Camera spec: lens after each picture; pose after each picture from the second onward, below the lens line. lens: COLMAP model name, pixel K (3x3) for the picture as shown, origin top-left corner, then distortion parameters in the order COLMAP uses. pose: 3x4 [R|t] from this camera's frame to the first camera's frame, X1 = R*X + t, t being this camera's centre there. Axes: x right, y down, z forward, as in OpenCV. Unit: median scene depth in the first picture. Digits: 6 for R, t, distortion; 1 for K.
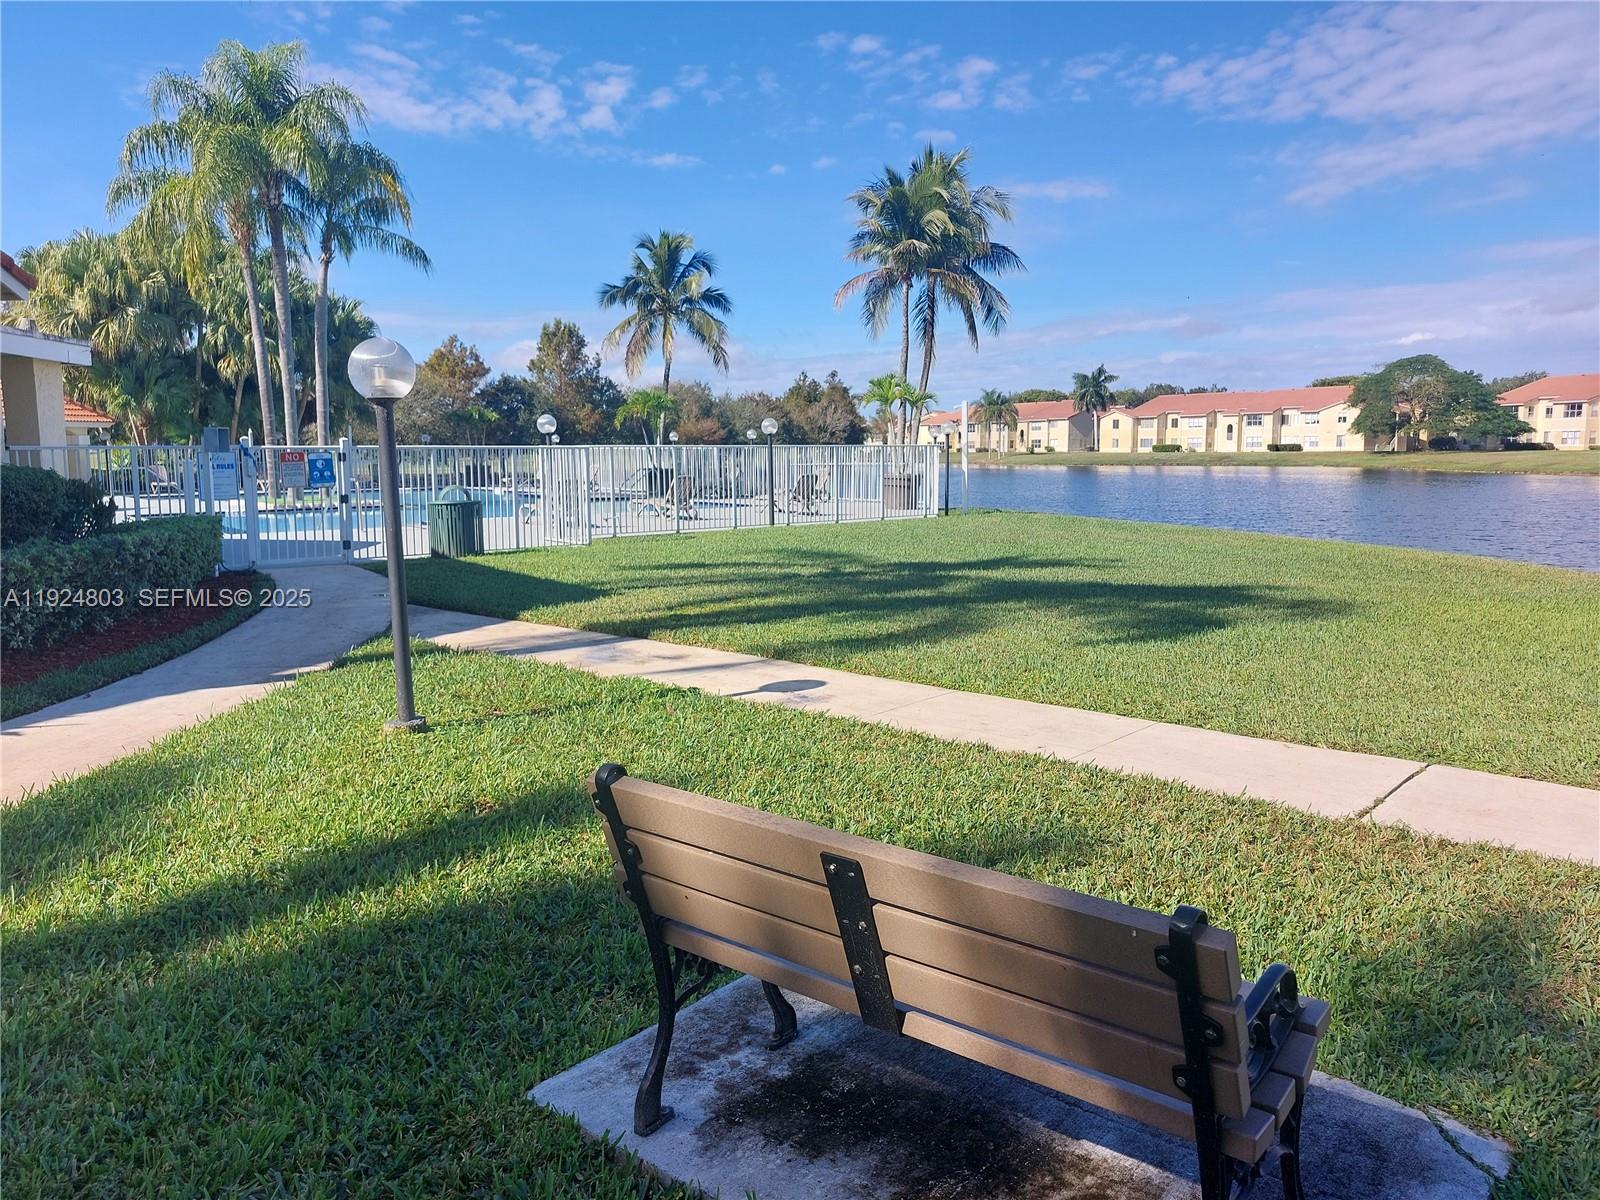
lens RADIAL K [[1208.5, 0, 795.2], [0, 1208.5, 560.3], [0, 0, 1]] dist [0.086823, -0.085413]
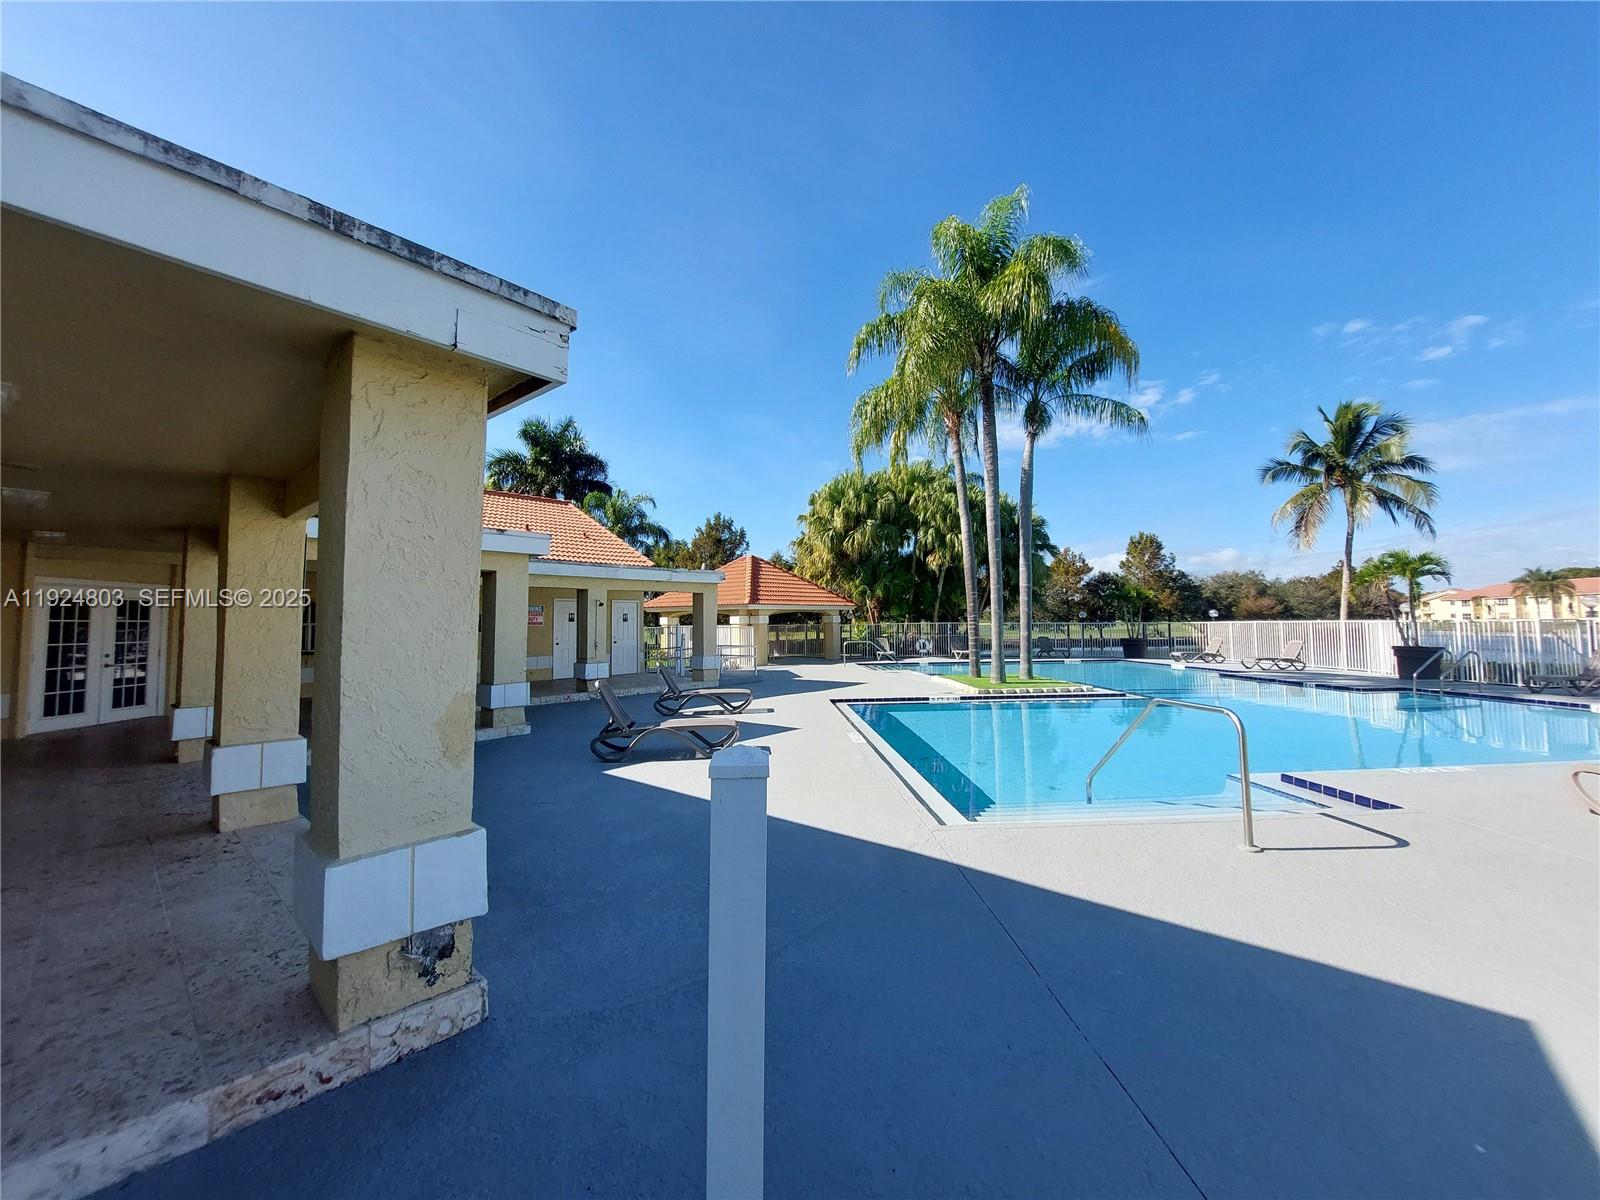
lens RADIAL K [[638.5, 0, 799.4], [0, 638.5, 585.9], [0, 0, 1]] dist [-0.013930, -0.000610]
pose [[0.808395, -0.036258, -0.587523, -0.082910], [-0.050372, 0.990179, -0.130417, -0.017110], [0.586482, 0.135023, 0.798629, 0.174035]]
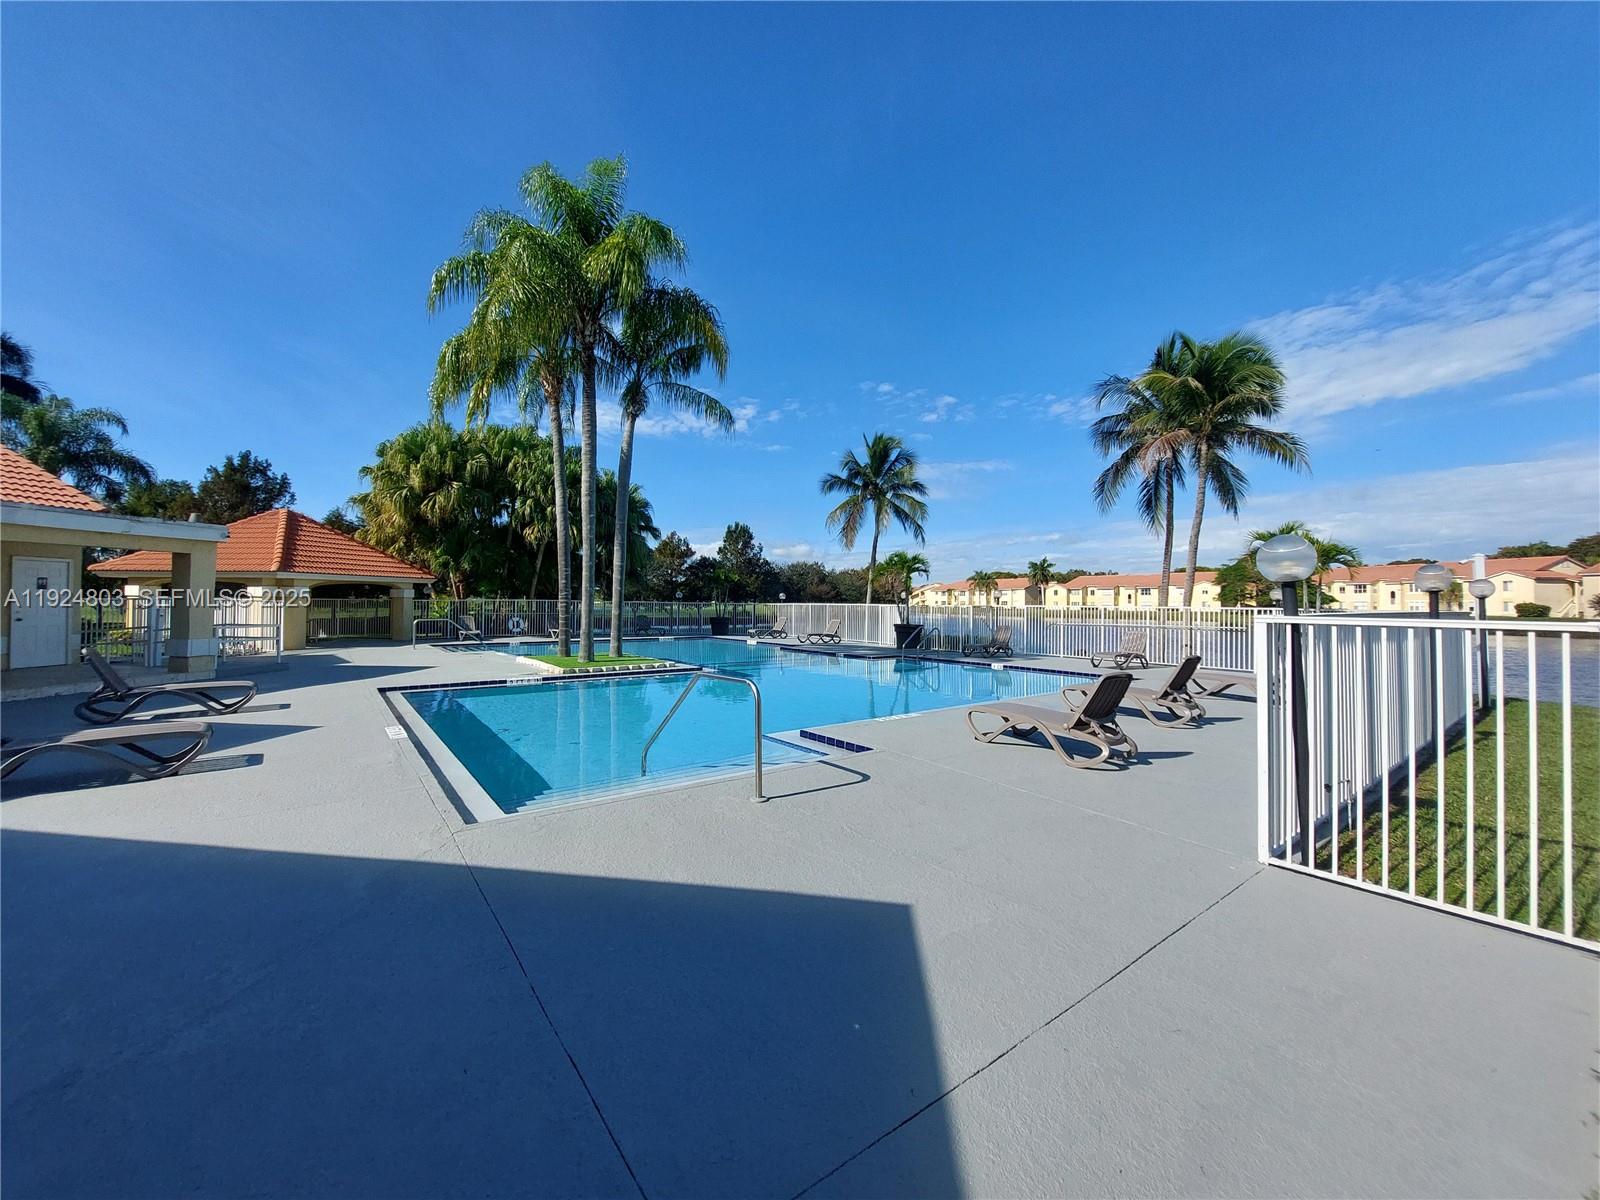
lens RADIAL K [[638.5, 0, 799.4], [0, 638.5, 585.9], [0, 0, 1]] dist [-0.013930, -0.000610]
pose [[0.999163, 0.013575, -0.038577, -0.078855], [-0.018040, 0.992866, -0.117859, -0.017385], [0.036702, 0.118456, 0.992281, 0.177827]]
